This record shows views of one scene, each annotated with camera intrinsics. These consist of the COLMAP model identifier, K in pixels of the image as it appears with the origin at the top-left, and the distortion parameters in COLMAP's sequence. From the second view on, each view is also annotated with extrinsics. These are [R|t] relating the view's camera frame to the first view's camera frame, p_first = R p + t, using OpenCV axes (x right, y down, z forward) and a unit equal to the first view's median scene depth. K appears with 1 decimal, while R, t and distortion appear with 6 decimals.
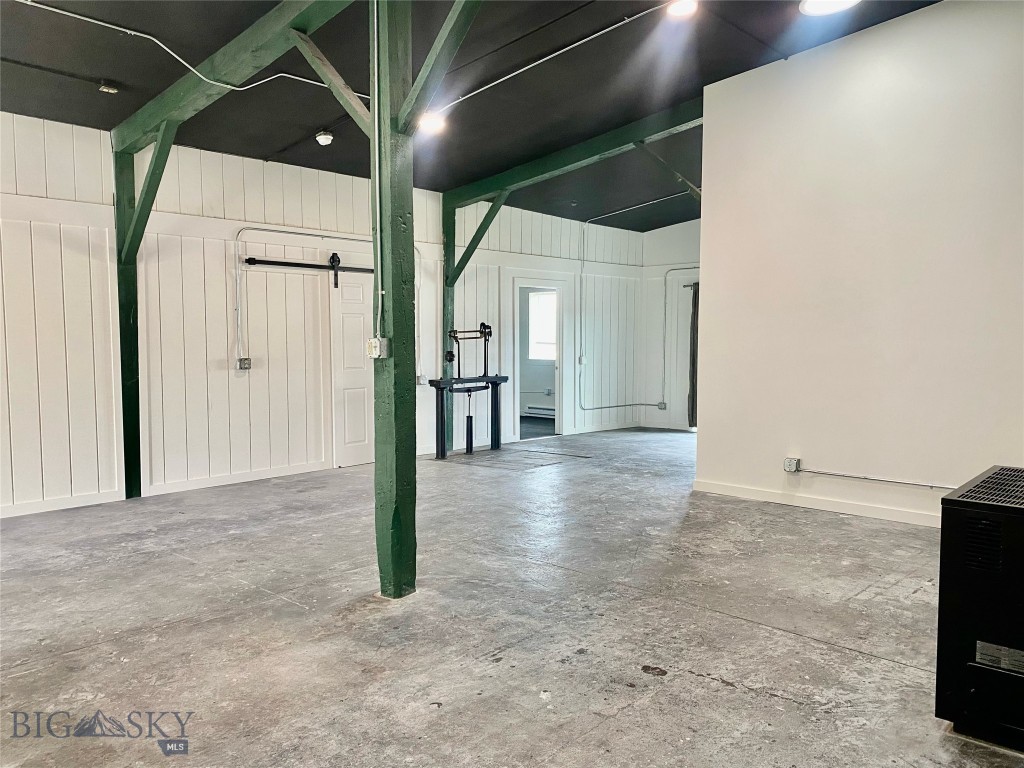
lens RADIAL K [[767.4, 0, 512.0], [0, 767.4, 384.0], [0, 0, 1]] dist [-0.000475, -0.004870]
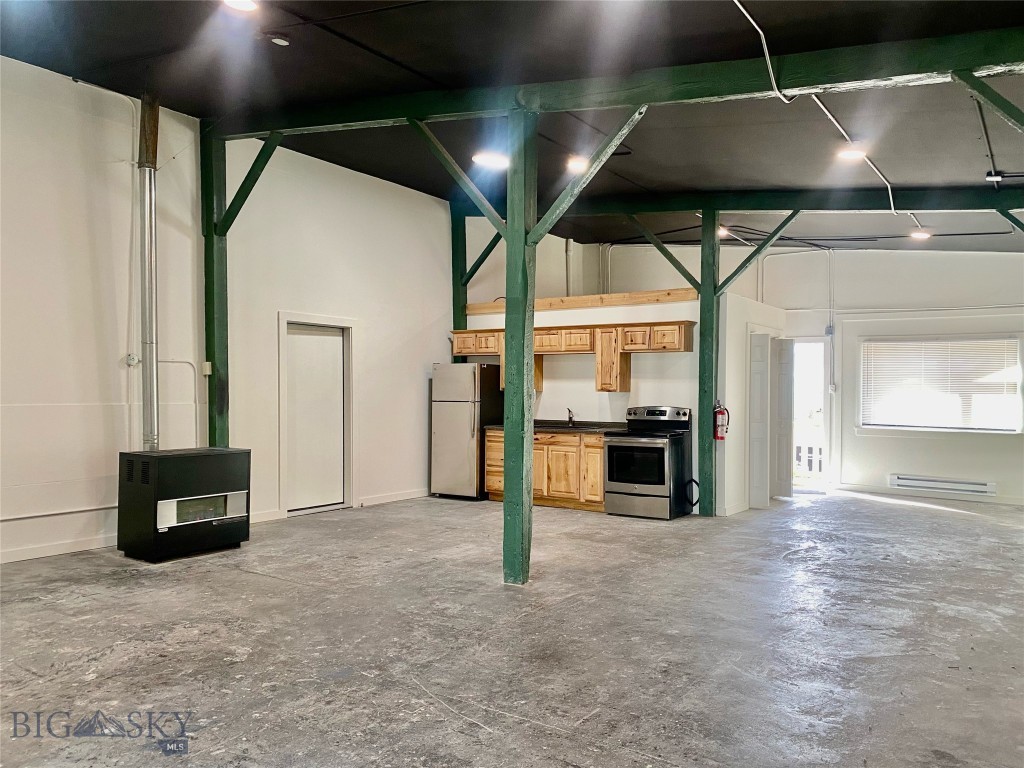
lens RADIAL K [[767.4, 0, 512.0], [0, 767.4, 384.0], [0, 0, 1]] dist [-0.000475, -0.004870]
pose [[-0.991061, -0.010620, -0.132985, 0.033430], [-0.019203, 0.997802, 0.063424, -0.133935], [0.132019, 0.065411, -0.989087, 2.034867]]
